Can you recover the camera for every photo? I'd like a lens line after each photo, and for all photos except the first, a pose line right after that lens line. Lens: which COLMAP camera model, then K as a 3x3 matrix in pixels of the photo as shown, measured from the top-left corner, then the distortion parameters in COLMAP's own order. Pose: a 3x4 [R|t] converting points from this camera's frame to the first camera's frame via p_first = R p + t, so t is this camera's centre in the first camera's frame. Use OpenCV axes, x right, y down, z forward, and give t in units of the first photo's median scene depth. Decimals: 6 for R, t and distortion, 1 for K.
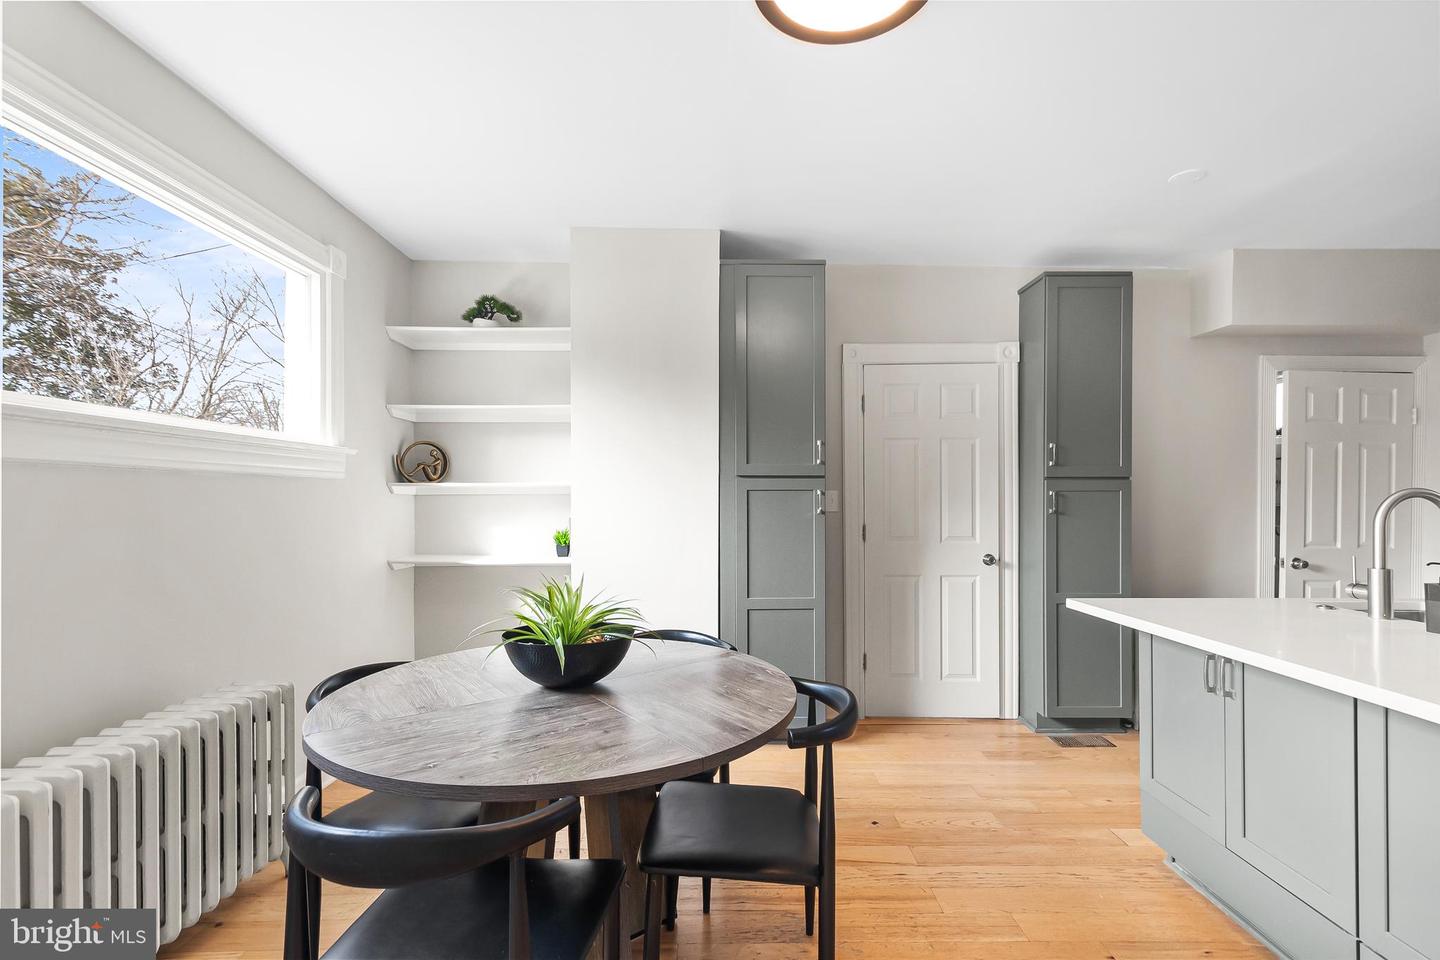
lens RADIAL K [[636.1, 0, 726.7], [0, 636.1, 499.8], [0, 0, 1]] dist [0.002313, 0.000930]
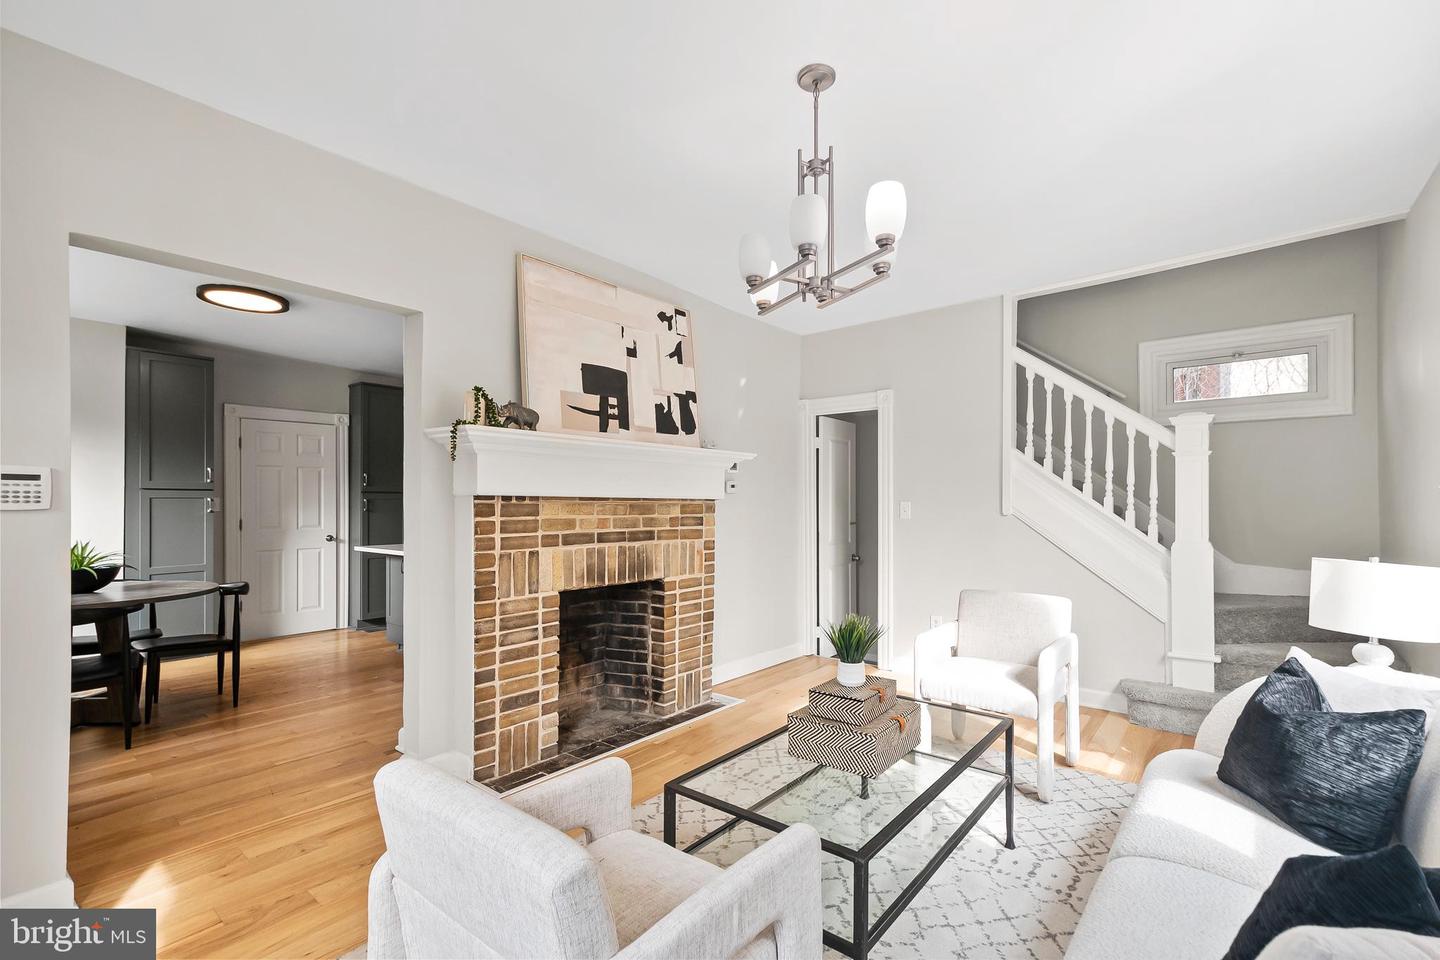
lens RADIAL K [[636.1, 0, 741.0], [0, 636.1, 504.0], [0, 0, 1]] dist [0.002313, 0.000930]
pose [[0.615202, 0.001014, 0.788369, -0.287183], [-0.000587, 0.999999, -0.000828, 0.001572], [-0.788369, 0.000046, 0.615202, -1.024148]]
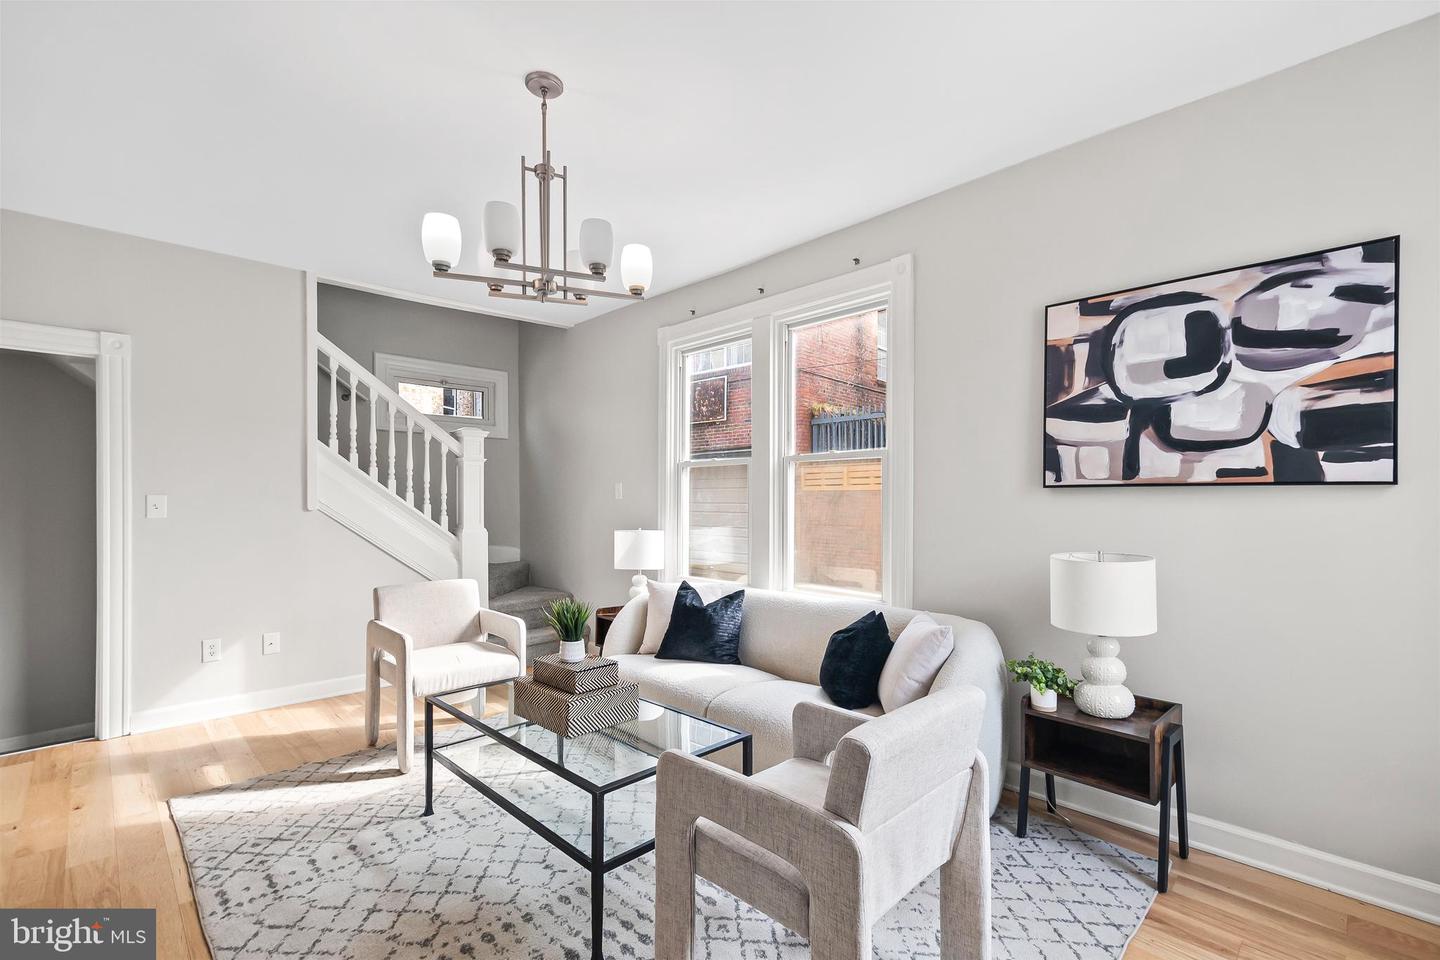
lens RADIAL K [[636.1, 0, 728.5], [0, 636.1, 503.0], [0, 0, 1]] dist [0.002313, 0.000930]
pose [[-0.711655, -0.004827, 0.702512, -0.333684], [-0.001670, 0.999985, 0.005179, 0.001036], [-0.702527, 0.002512, -0.711653, -0.391590]]
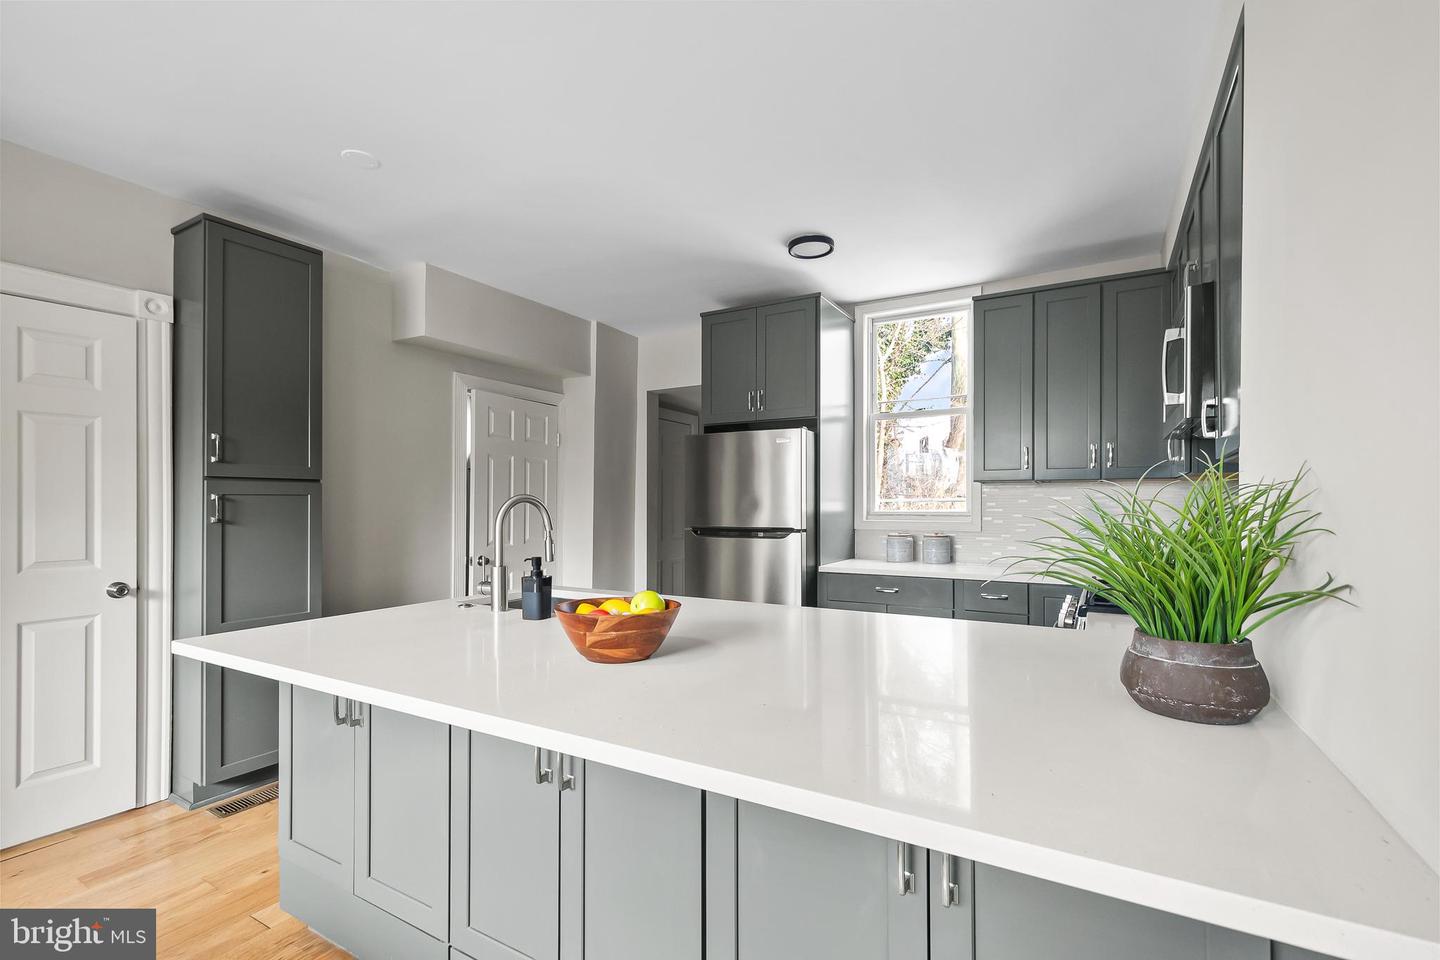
lens RADIAL K [[636.1, 0, 740.7], [0, 636.1, 500.0], [0, 0, 1]] dist [0.002313, 0.000930]
pose [[0.490534, 0.003403, 0.871415, 0.141544], [0.003756, 0.999975, -0.006020, 0.000362], [-0.871414, 0.006226, 0.490509, 0.046525]]
